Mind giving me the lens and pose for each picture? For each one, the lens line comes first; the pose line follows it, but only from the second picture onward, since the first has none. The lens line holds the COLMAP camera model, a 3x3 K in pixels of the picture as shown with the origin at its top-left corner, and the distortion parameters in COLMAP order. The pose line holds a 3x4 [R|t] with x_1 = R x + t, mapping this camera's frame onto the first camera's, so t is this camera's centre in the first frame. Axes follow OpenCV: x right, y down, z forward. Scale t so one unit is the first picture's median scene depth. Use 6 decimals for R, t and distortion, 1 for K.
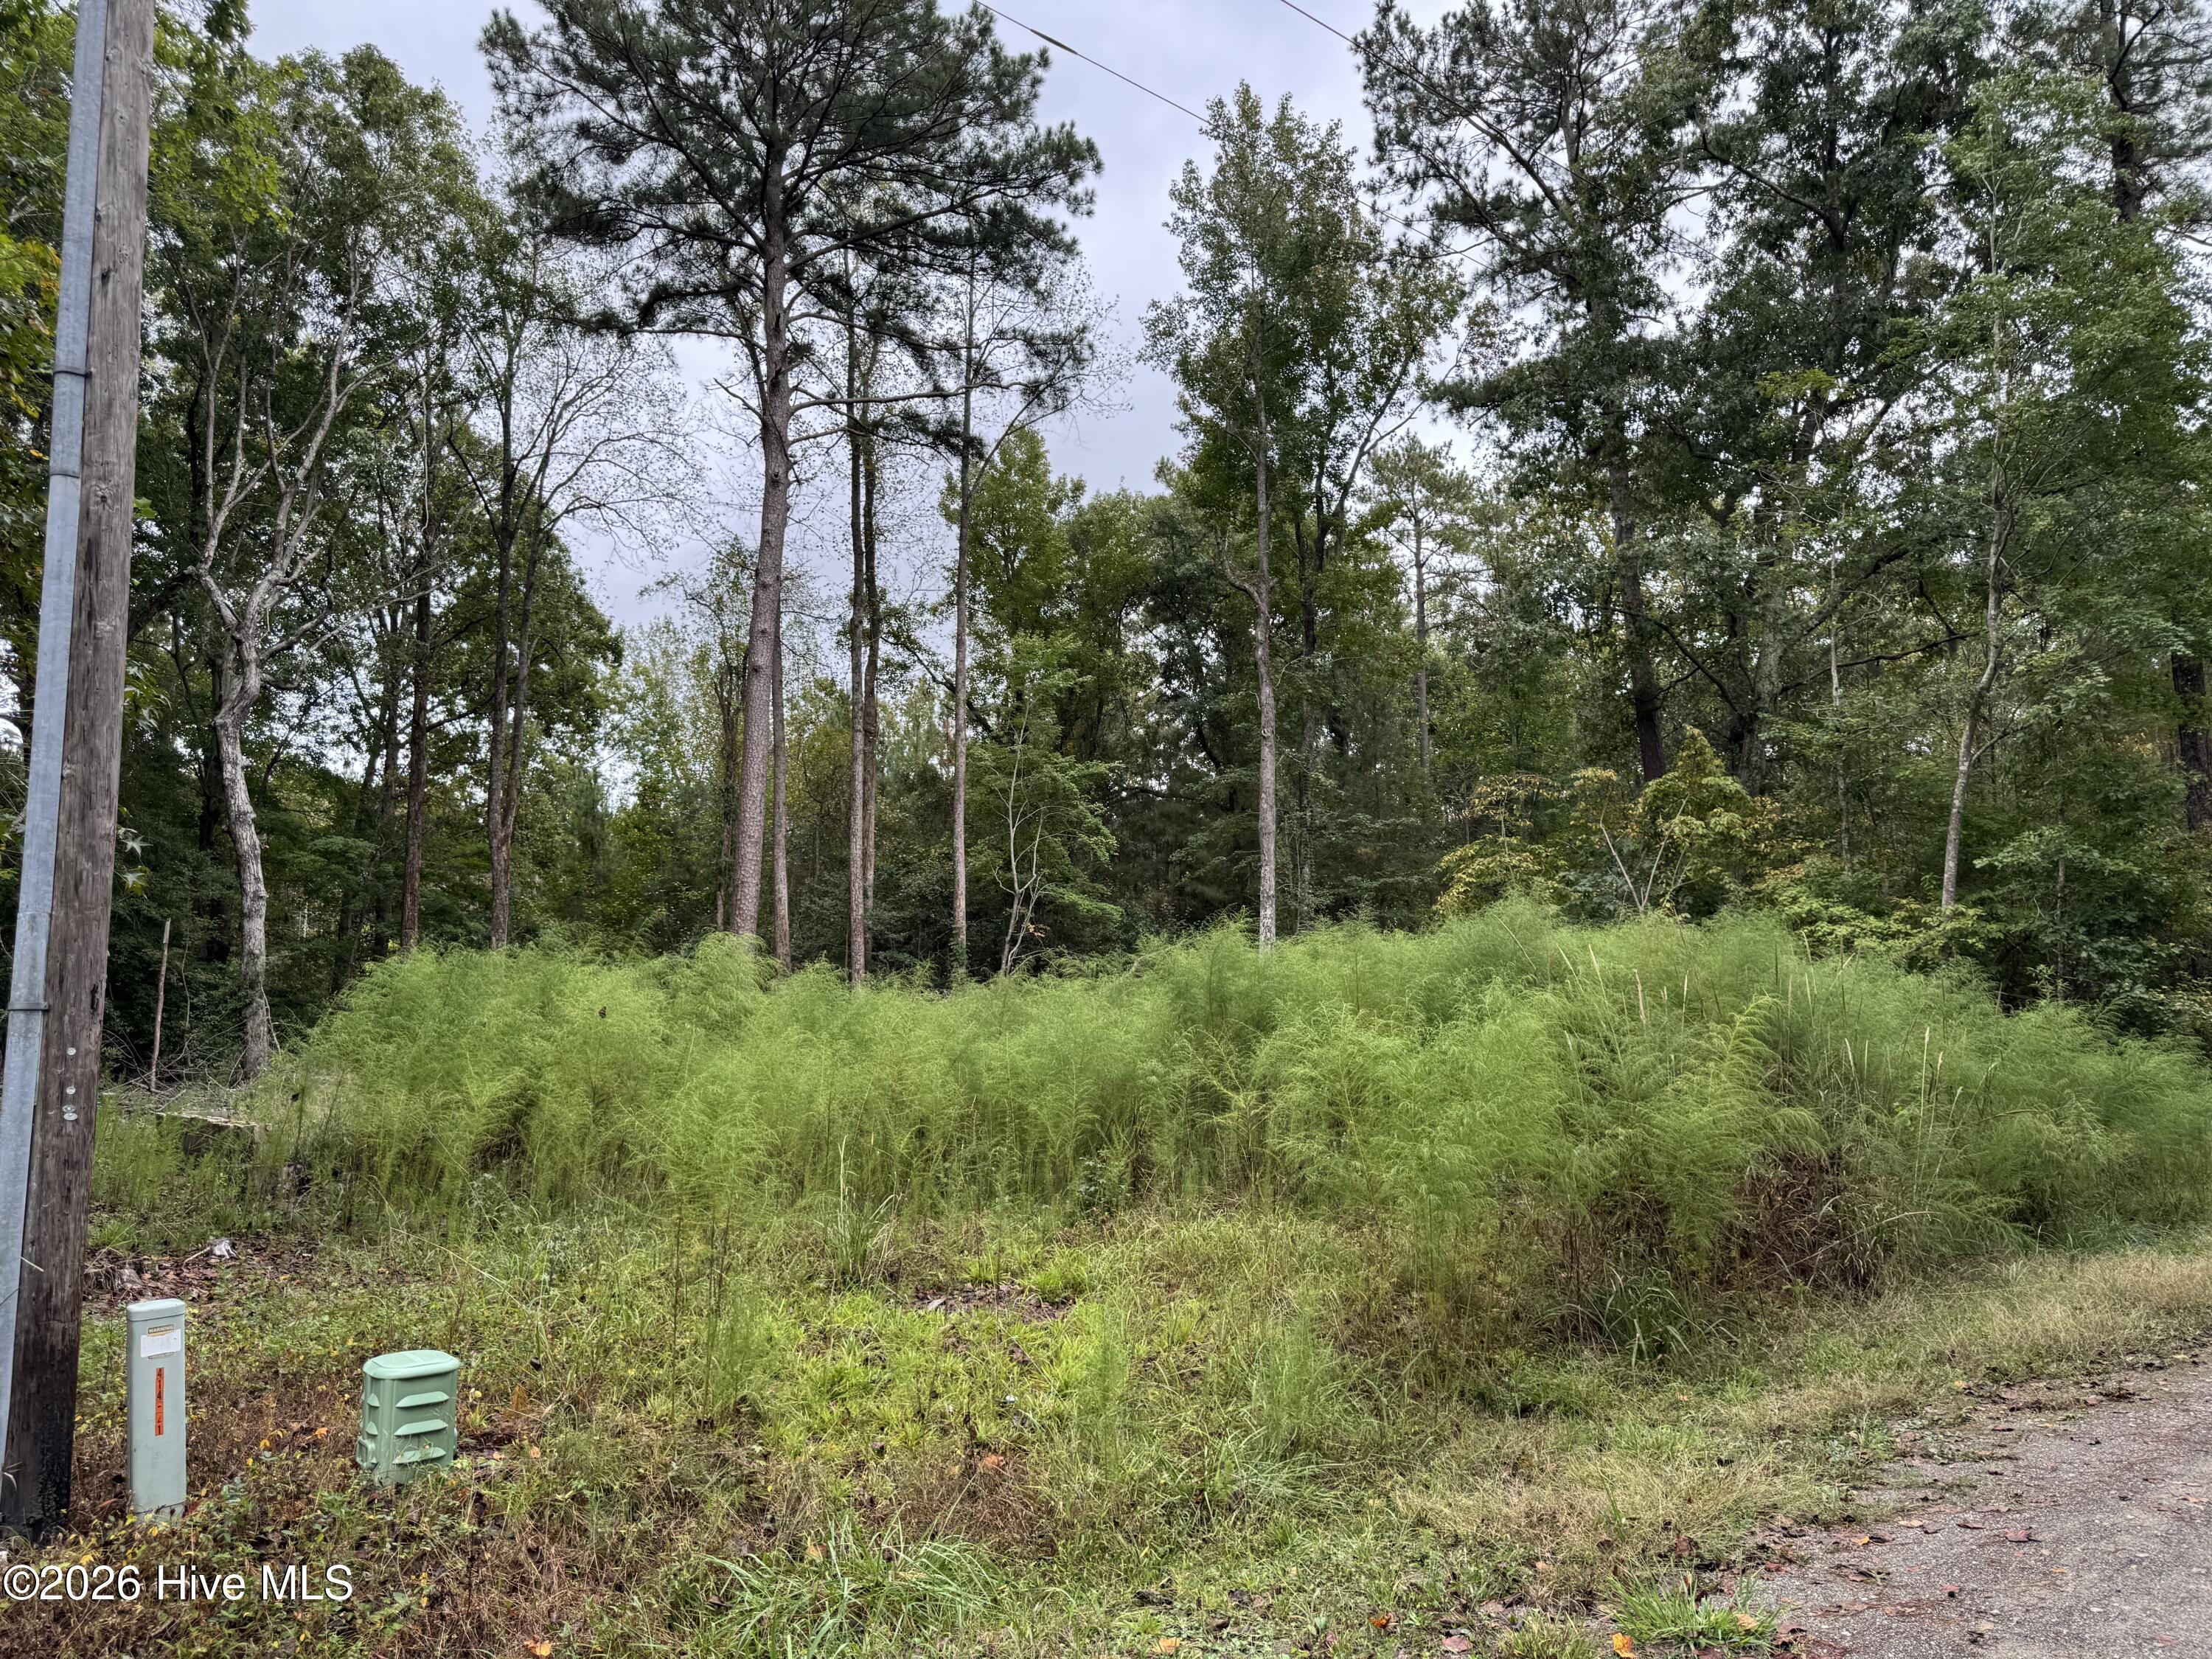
lens RADIAL K [[1554.1, 0, 1106.0], [0, 1554.1, 829.5], [0, 0, 1]] dist [0.003879, 0.000255]
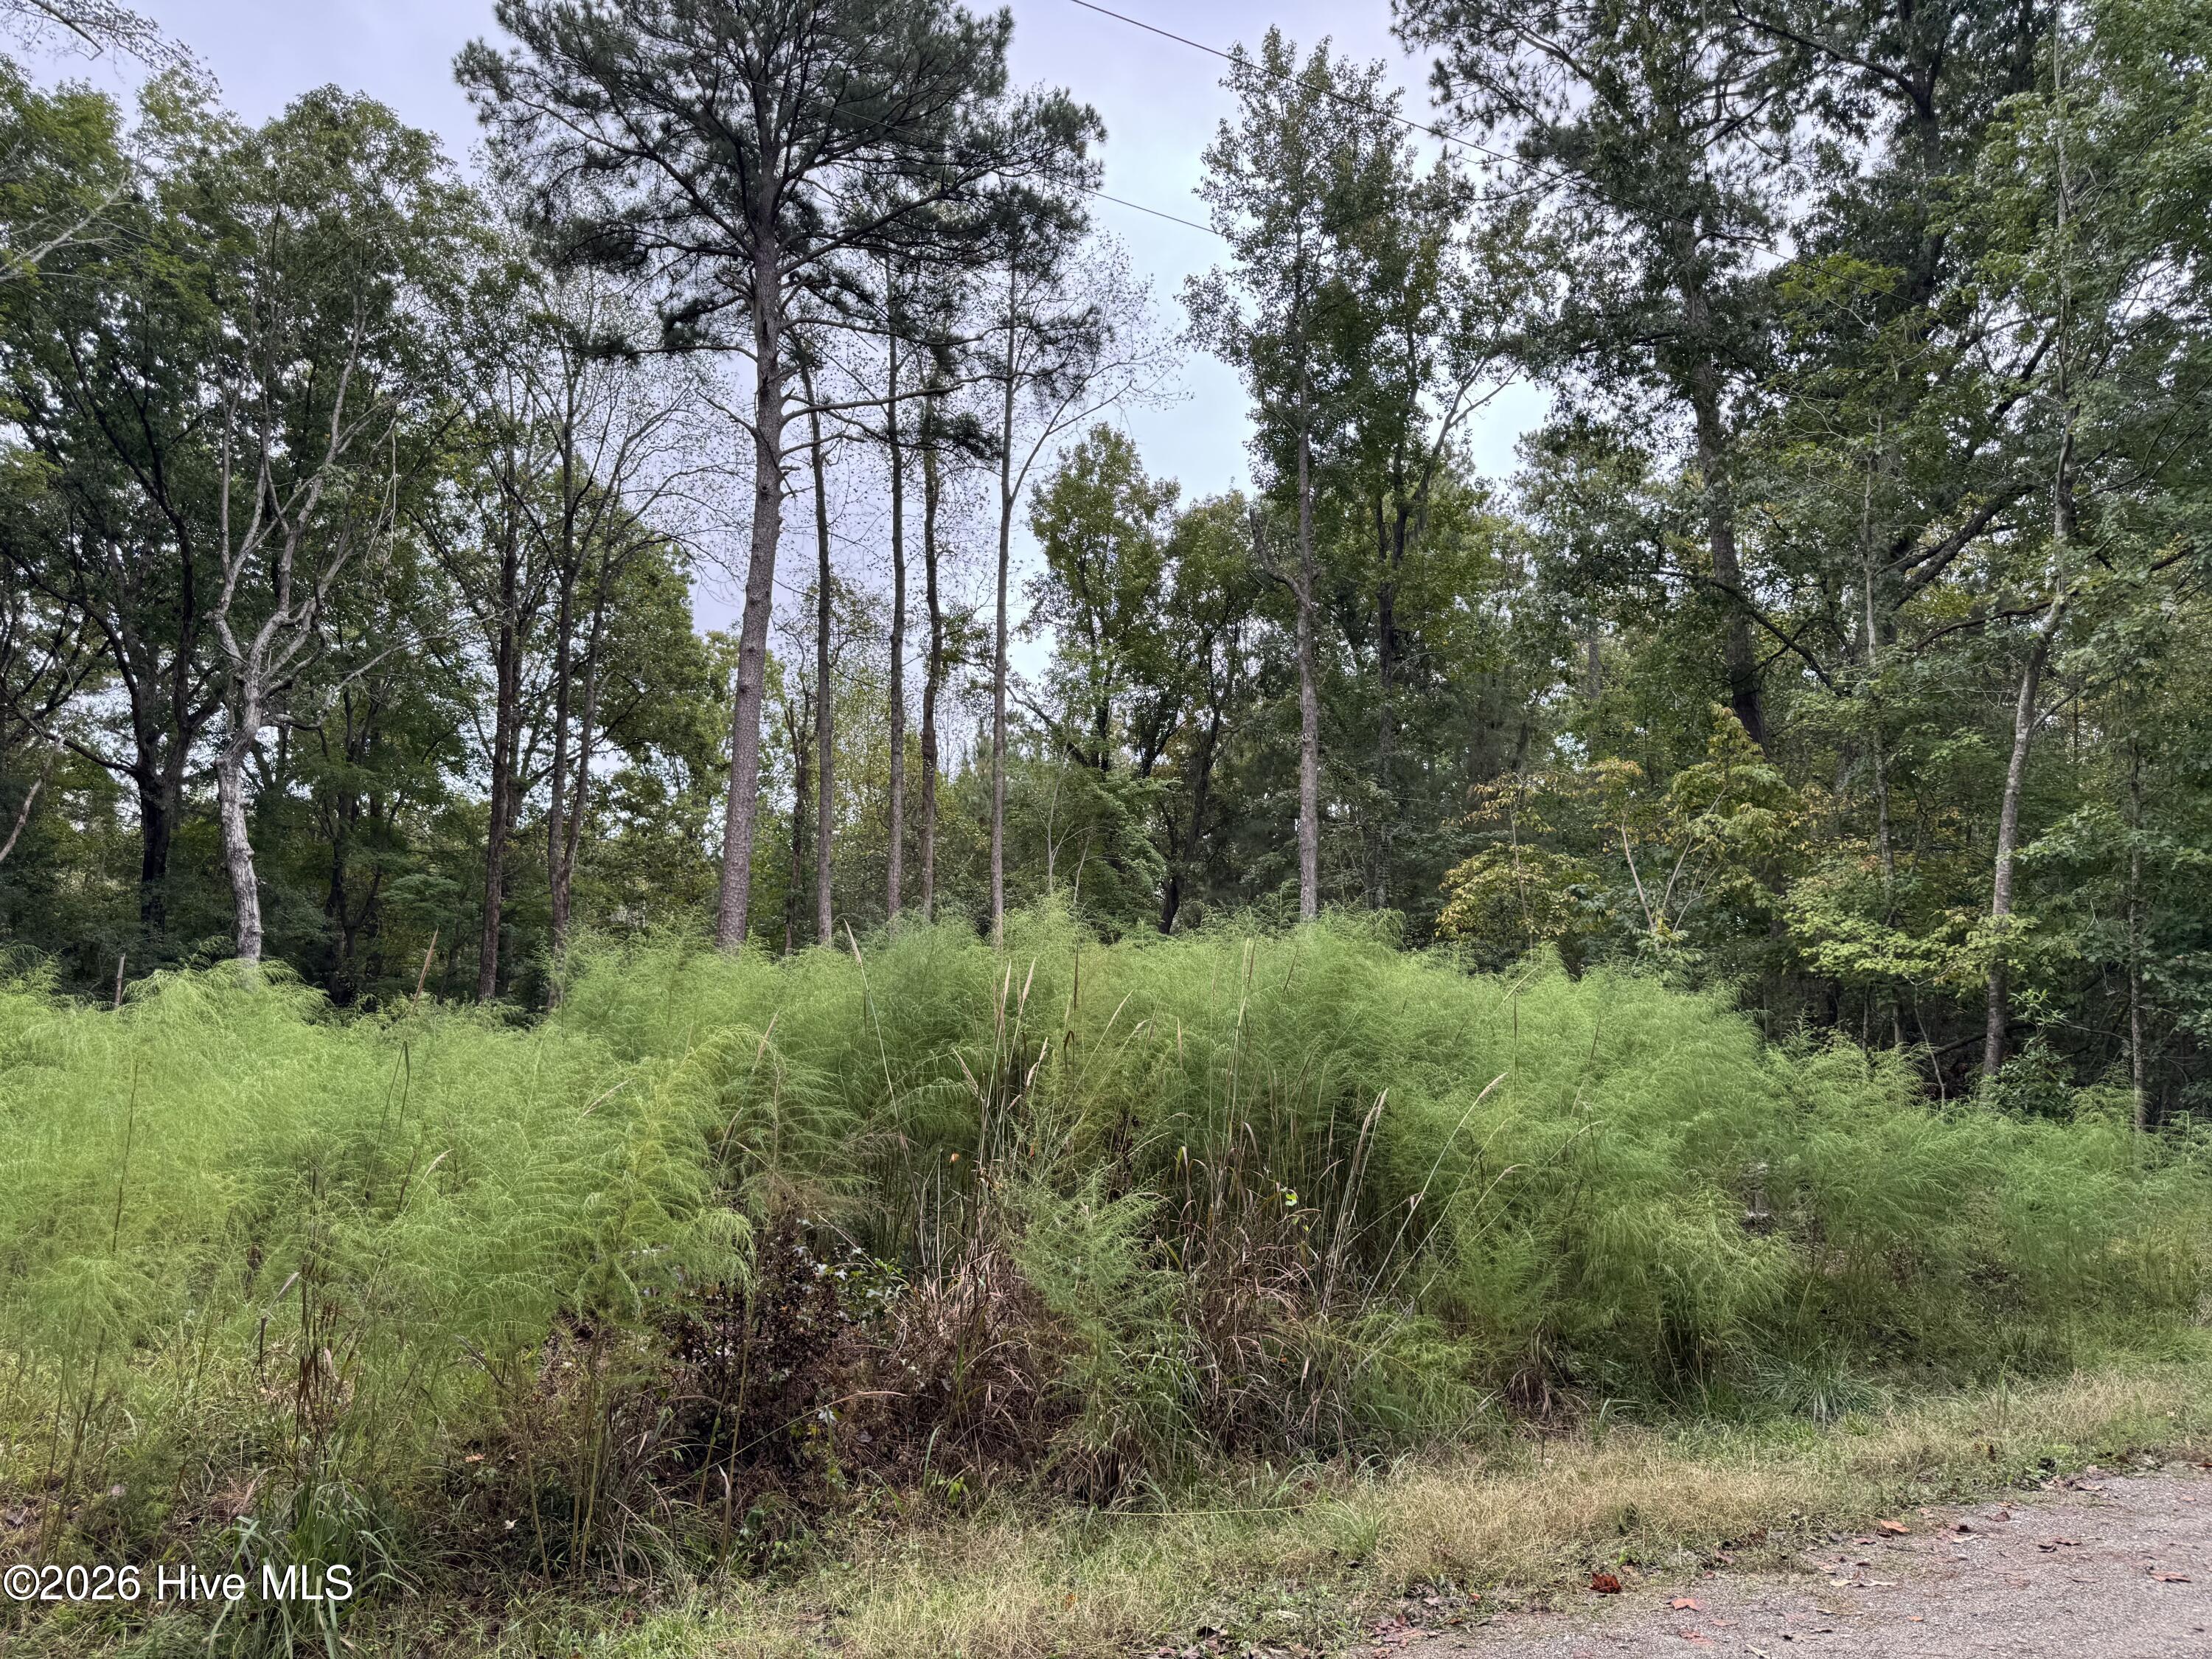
lens RADIAL K [[1556.6, 0, 1106.0], [0, 1556.6, 829.5], [0, 0, 1]] dist [-0.002195, -0.000152]
pose [[0.980034, -0.025035, -0.197247, 0.166522], [0.020608, 0.999488, -0.024464, 0.010301], [0.197758, 0.019911, 0.980049, 0.098168]]
